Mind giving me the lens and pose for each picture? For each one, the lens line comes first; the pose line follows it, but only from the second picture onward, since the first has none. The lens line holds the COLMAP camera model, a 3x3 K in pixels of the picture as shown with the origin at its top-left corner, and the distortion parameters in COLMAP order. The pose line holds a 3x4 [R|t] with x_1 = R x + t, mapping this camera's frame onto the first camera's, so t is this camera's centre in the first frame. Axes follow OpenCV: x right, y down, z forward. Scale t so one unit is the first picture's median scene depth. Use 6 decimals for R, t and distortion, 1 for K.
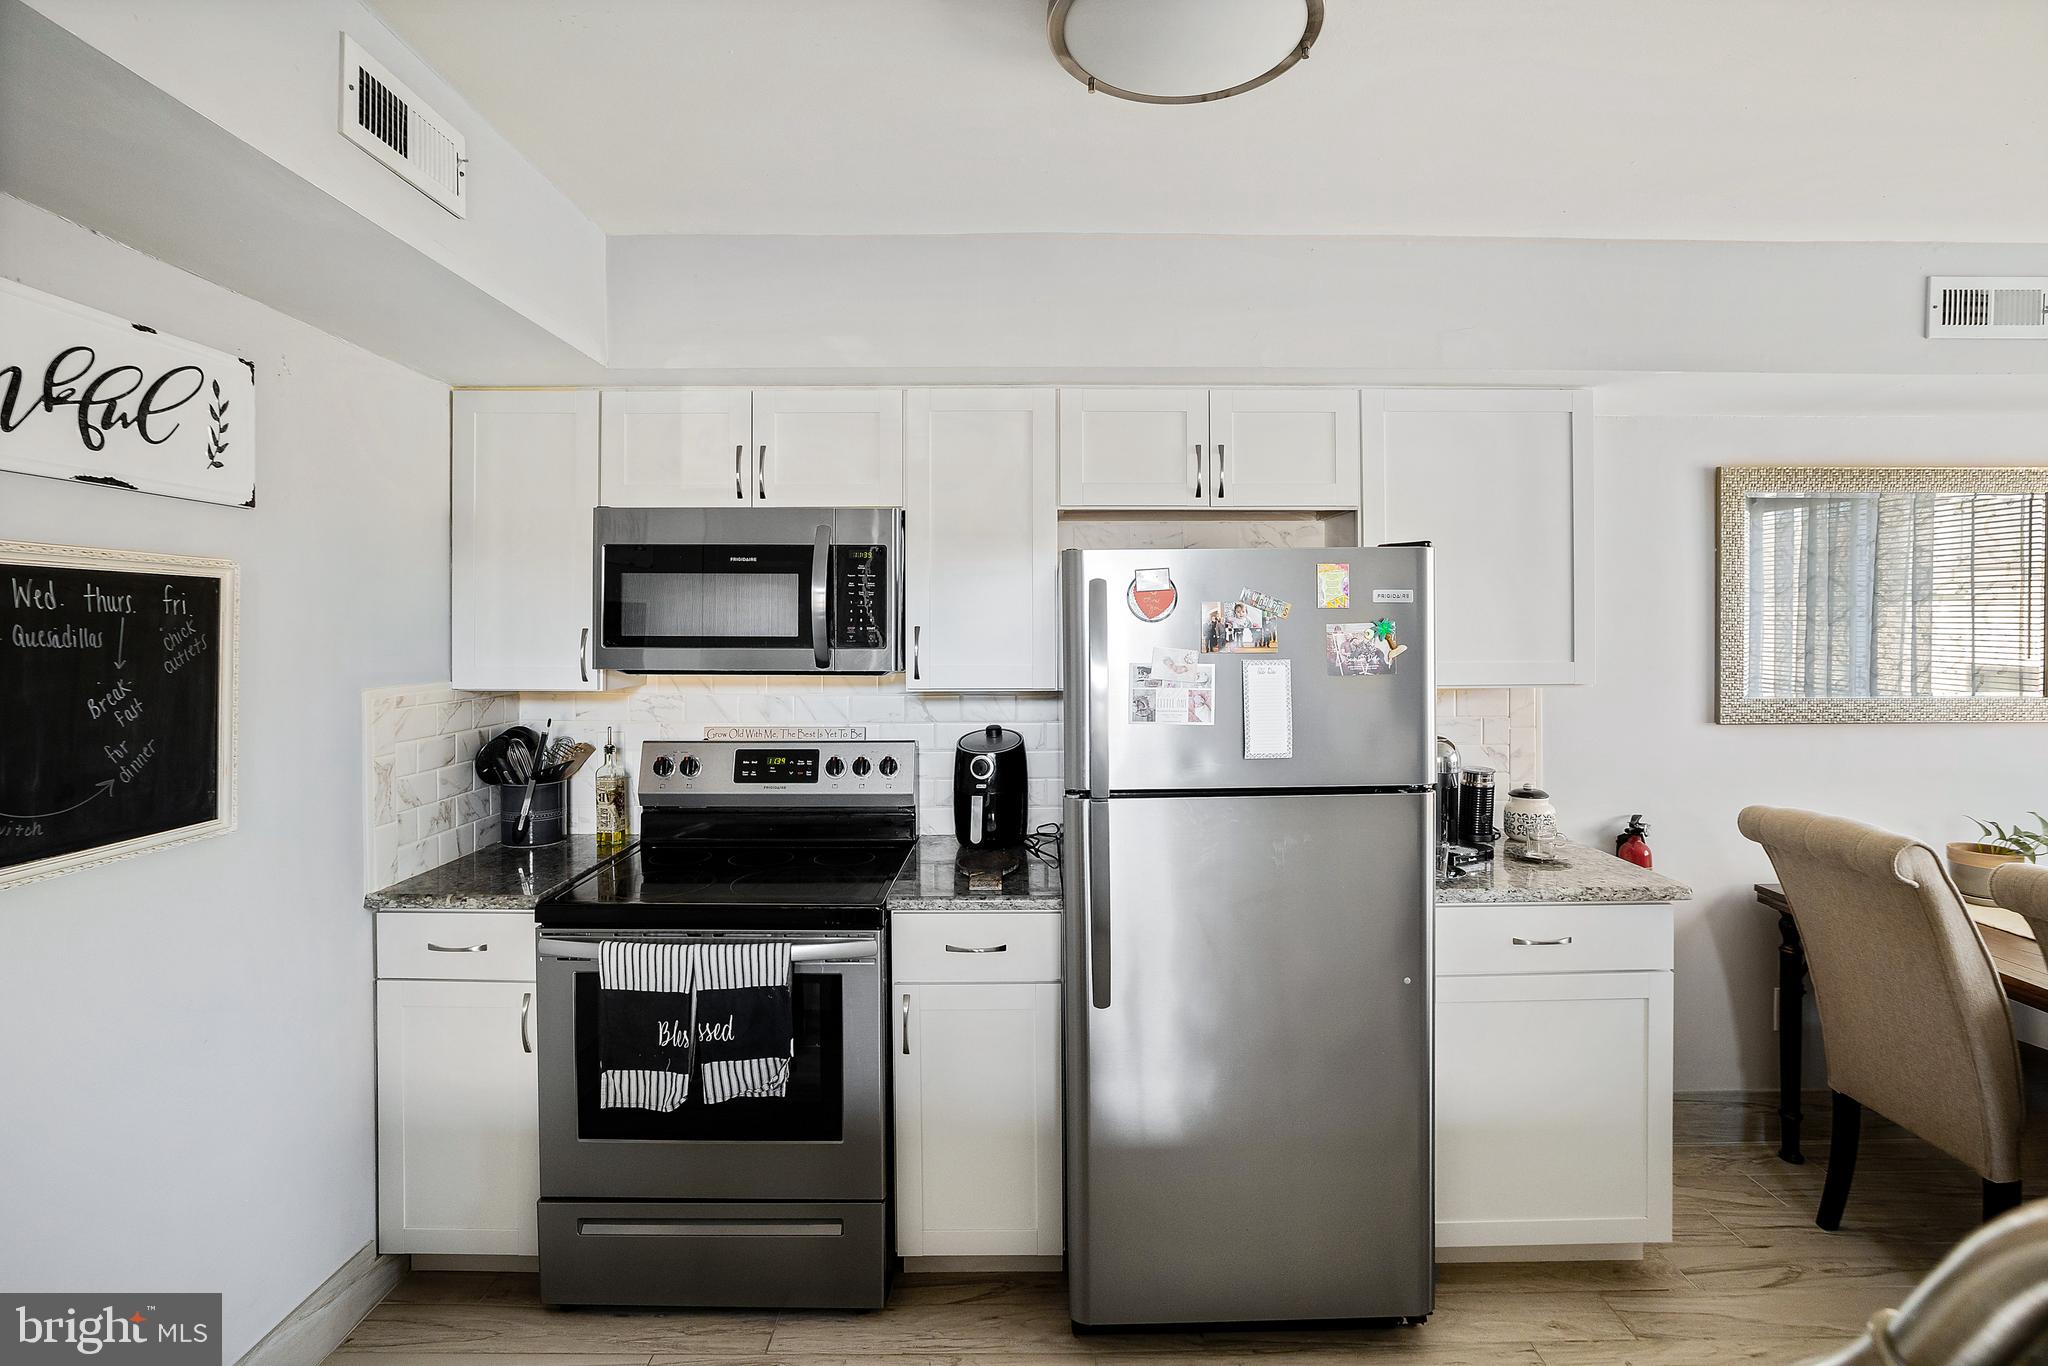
lens RADIAL K [[973.0, 0, 1025.9], [0, 973.0, 622.9], [0, 0, 1]] dist [-0.041635, 0.017252]
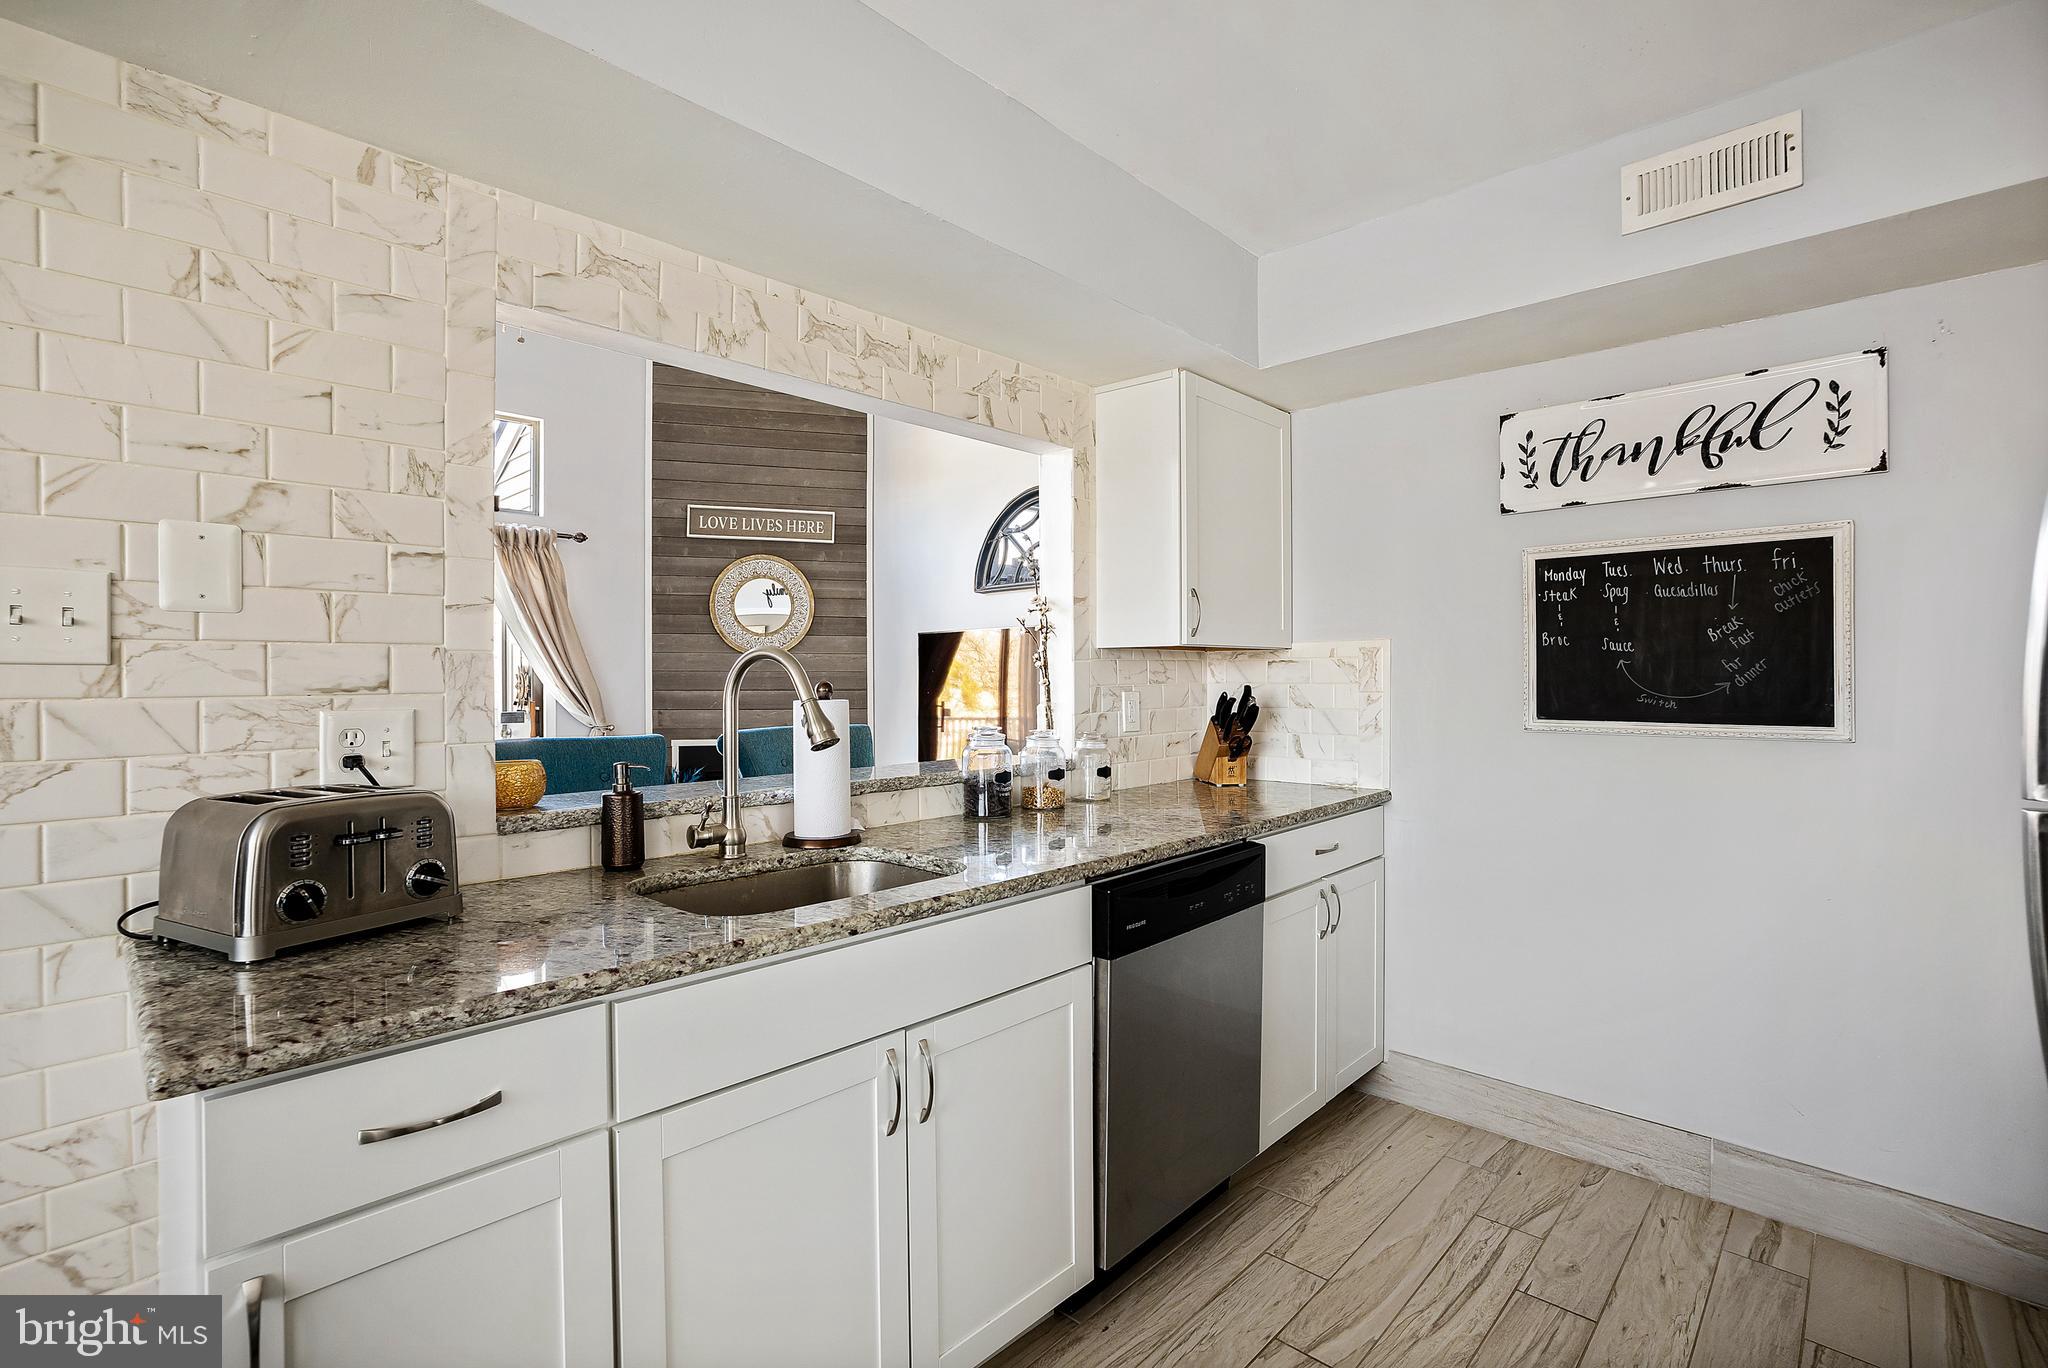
lens RADIAL K [[929.3, 0, 1019.6], [0, 929.3, 674.9], [0, 0, 1]] dist [-0.020042, 0.000956]
pose [[-0.687205, 0.000293, -0.726464, 0.679738], [0.006761, 0.999959, -0.005993, 0.119618], [0.726432, -0.009030, -0.687179, 0.920393]]
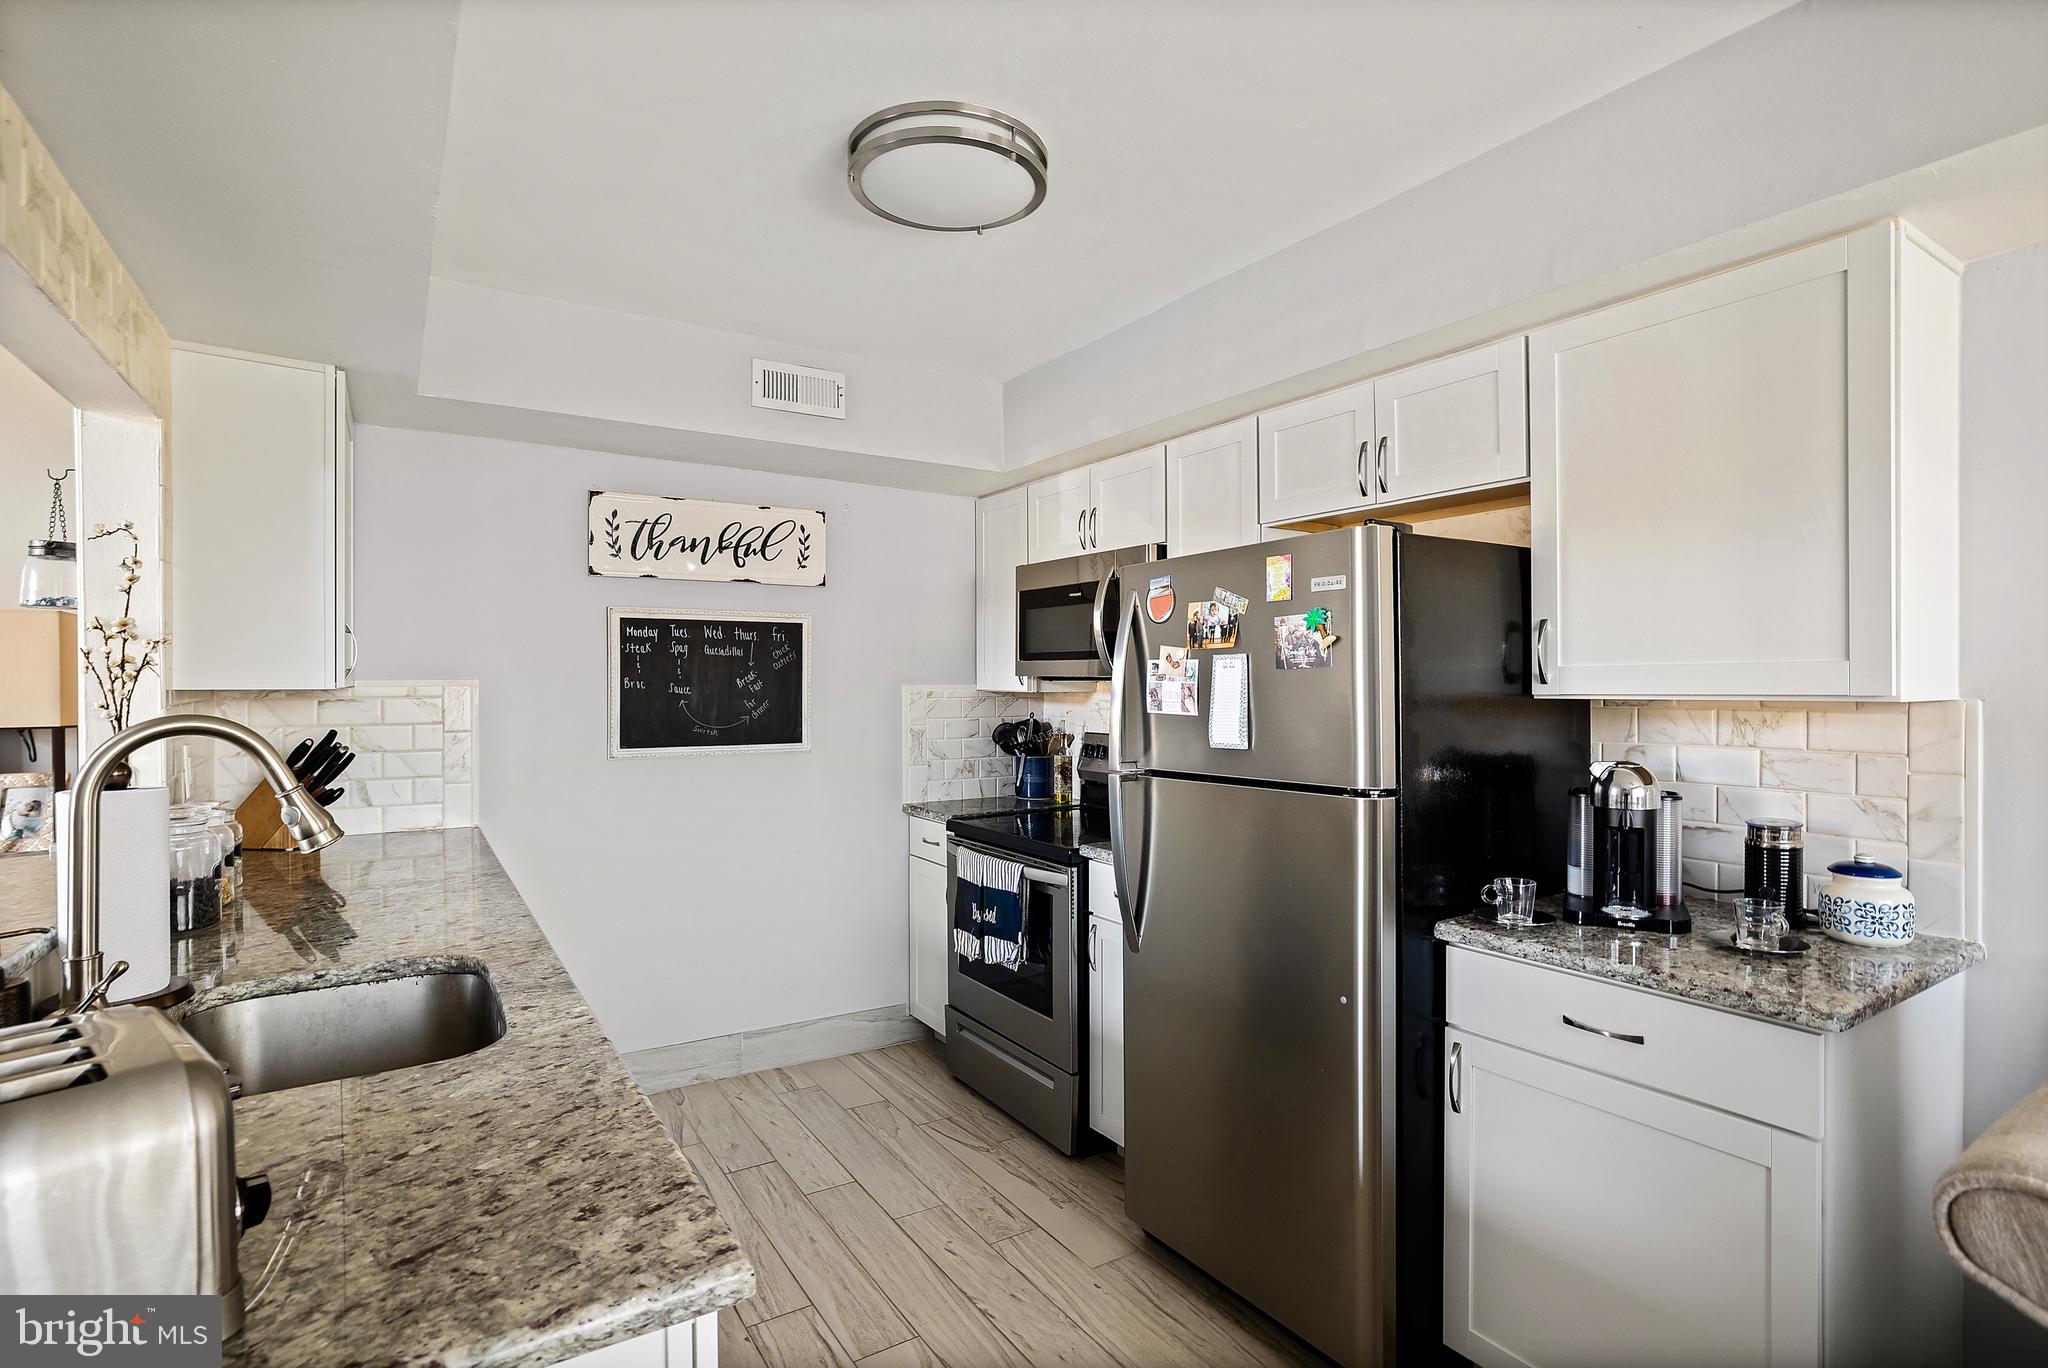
lens RADIAL K [[999.7, 0, 1029.1], [0, 999.7, 675.6], [0, 0, 1]] dist [-0.041540, 0.025312]
pose [[0.538459, -0.004618, -0.842639, 1.038777], [0.005347, 0.999984, -0.002064, 0.061868], [0.842635, -0.003395, 0.538475, 0.236438]]
